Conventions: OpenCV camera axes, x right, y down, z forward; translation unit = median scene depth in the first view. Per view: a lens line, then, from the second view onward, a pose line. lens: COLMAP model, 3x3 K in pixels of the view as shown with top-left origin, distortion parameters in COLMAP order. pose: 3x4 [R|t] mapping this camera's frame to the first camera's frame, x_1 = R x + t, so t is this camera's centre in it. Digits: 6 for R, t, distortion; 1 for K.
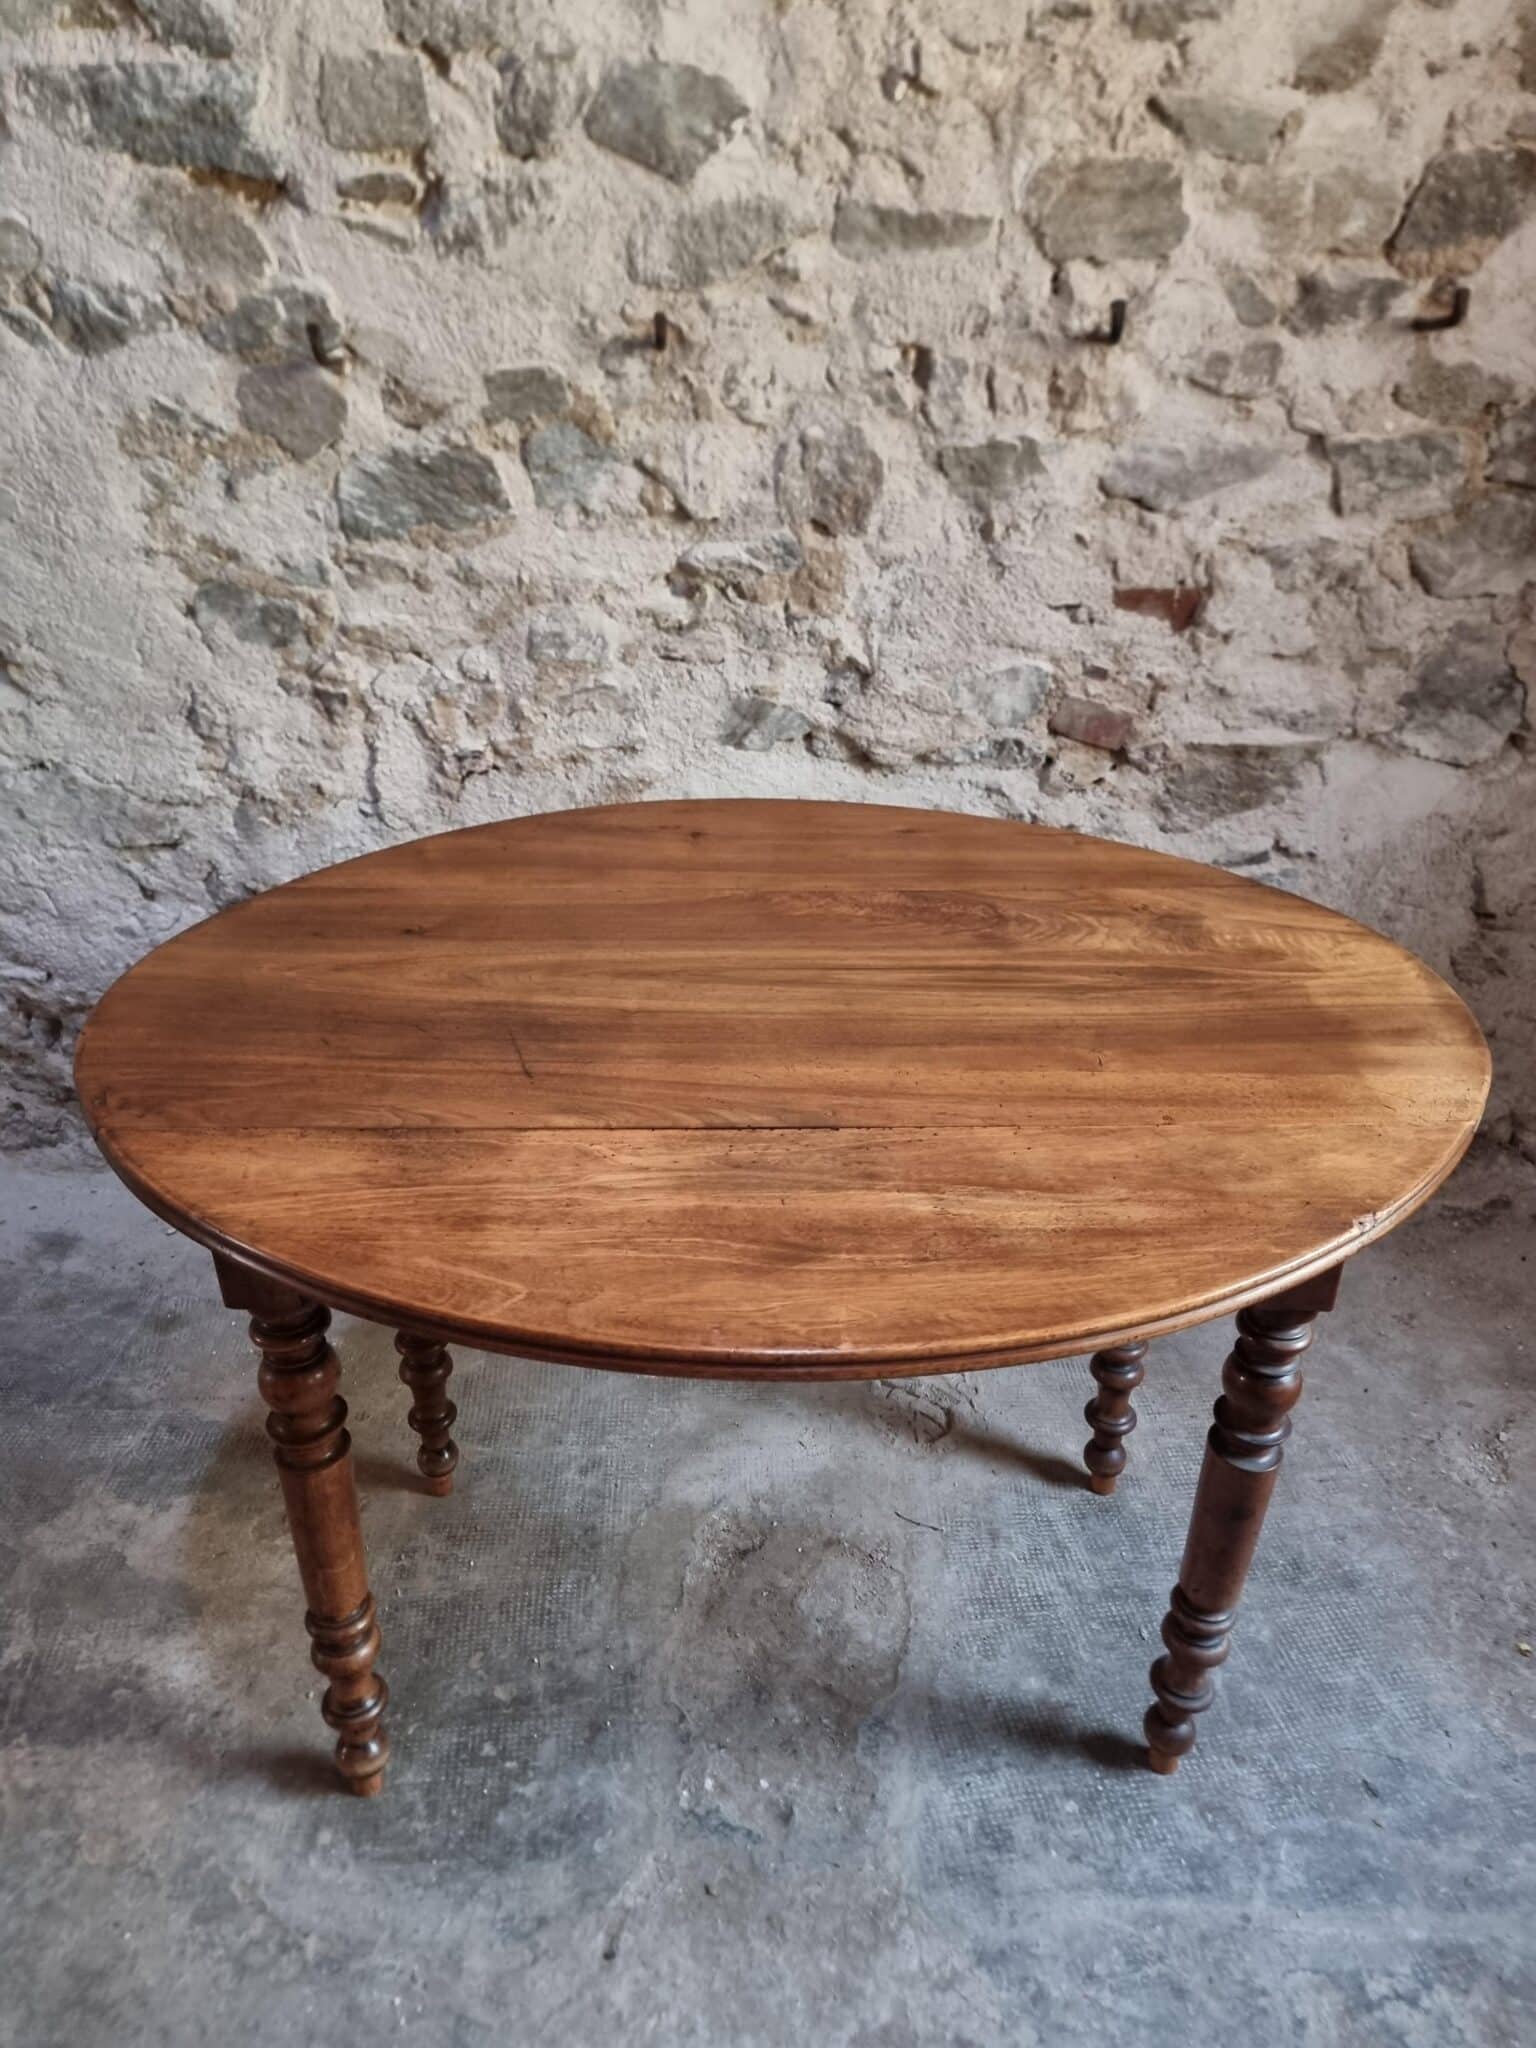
lens RADIAL K [[1447.2, 0, 751.4], [0, 1447.2, 1015.8], [0, 0, 1]] dist [0.058513, -0.057910]
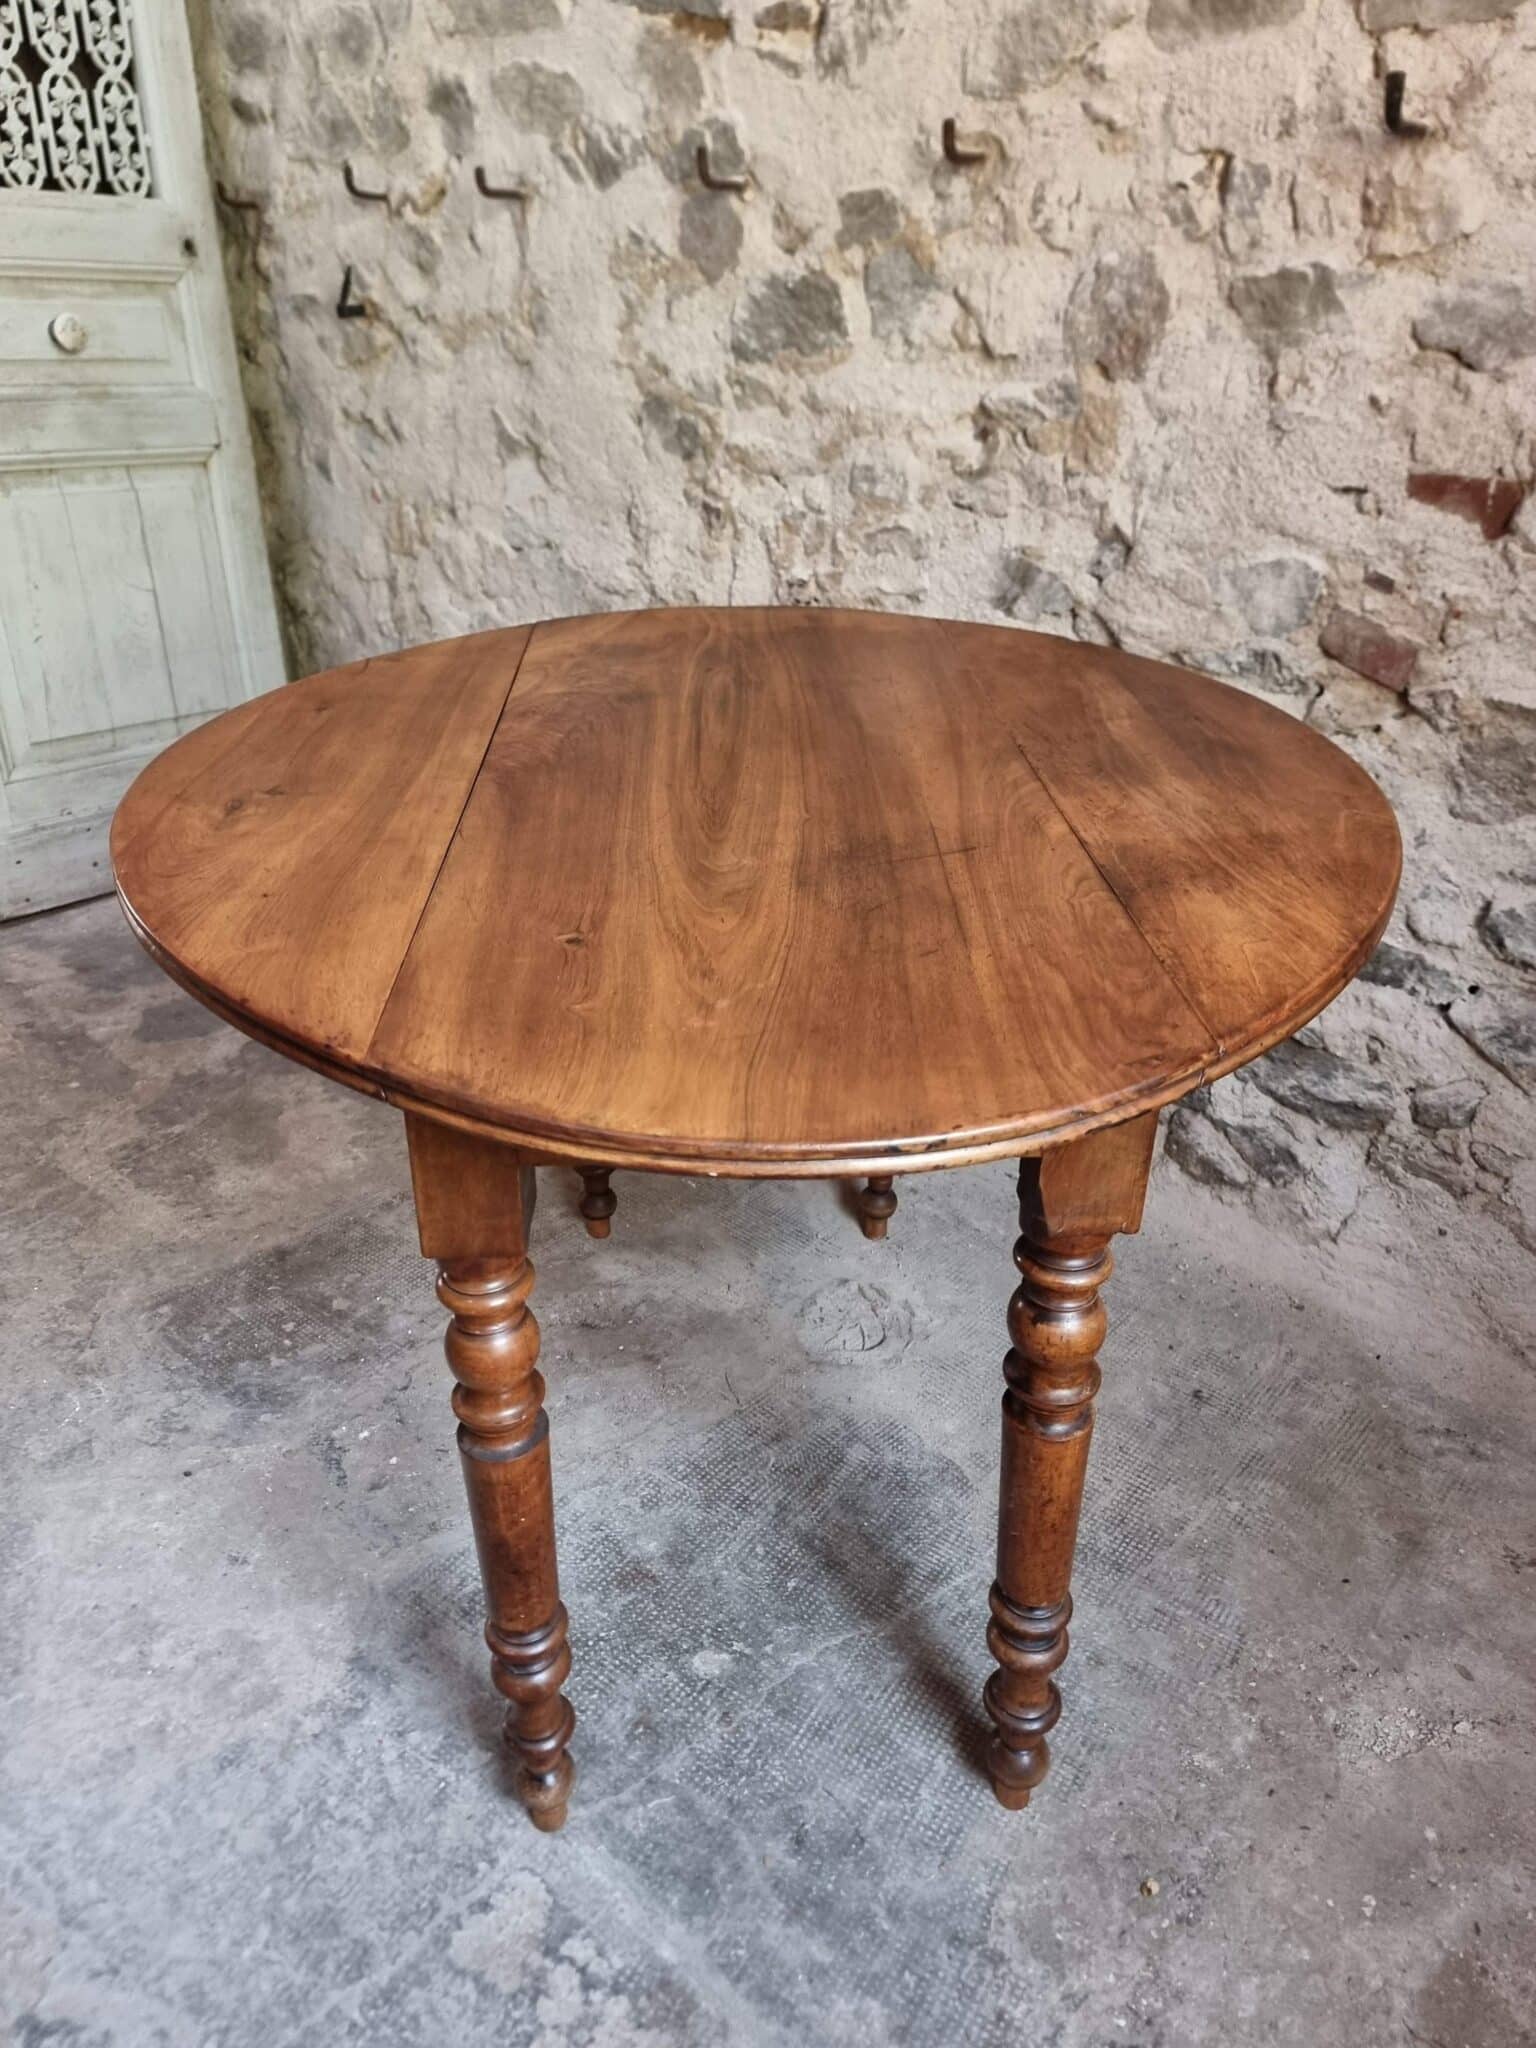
lens RADIAL K [[1455.2, 0, 757.2], [0, 1455.2, 1027.4], [0, 0, 1]] dist [0.048283, -0.047851]
pose [[0.718734, 0.330248, -0.611848, 0.572464], [-0.325703, 0.937390, 0.123359, 0.000229], [0.614279, 0.110618, 0.781297, 0.209540]]
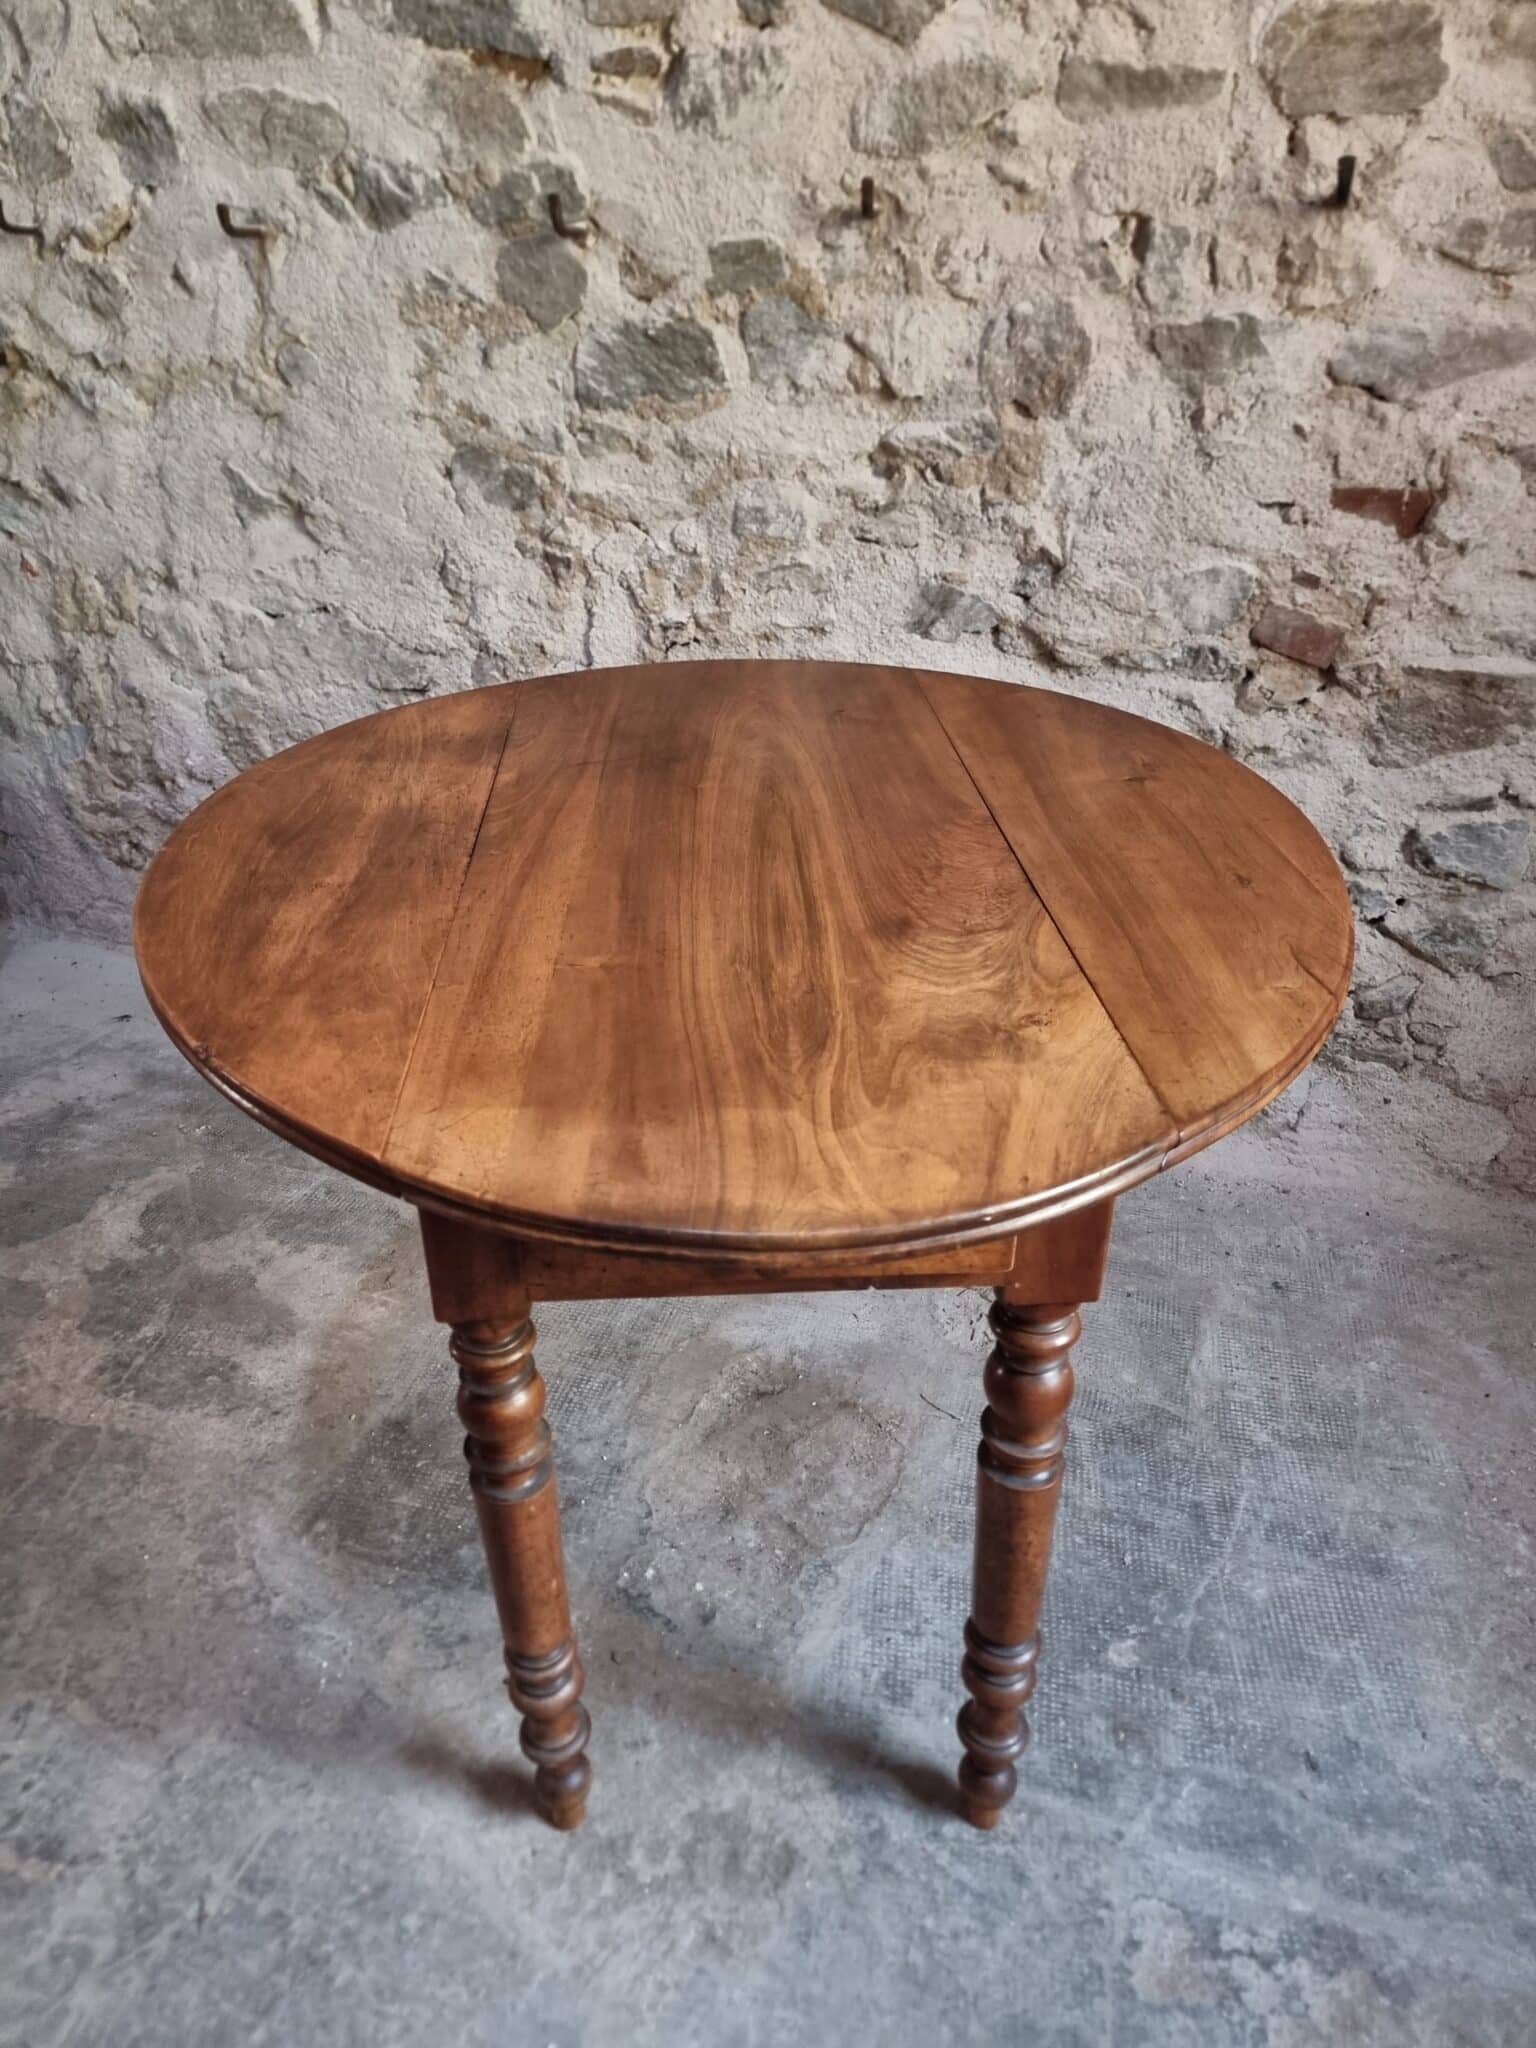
lens RADIAL K [[1427.2, 0, 741.0], [0, 1427.2, 1029.5], [0, 0, 1]] dist [0.052347, -0.048387]
pose [[0.949518, 0.151462, -0.274727, 0.194928], [-0.143322, 0.988433, 0.049587, 0.055102], [0.279060, -0.007710, 0.960243, 0.015281]]
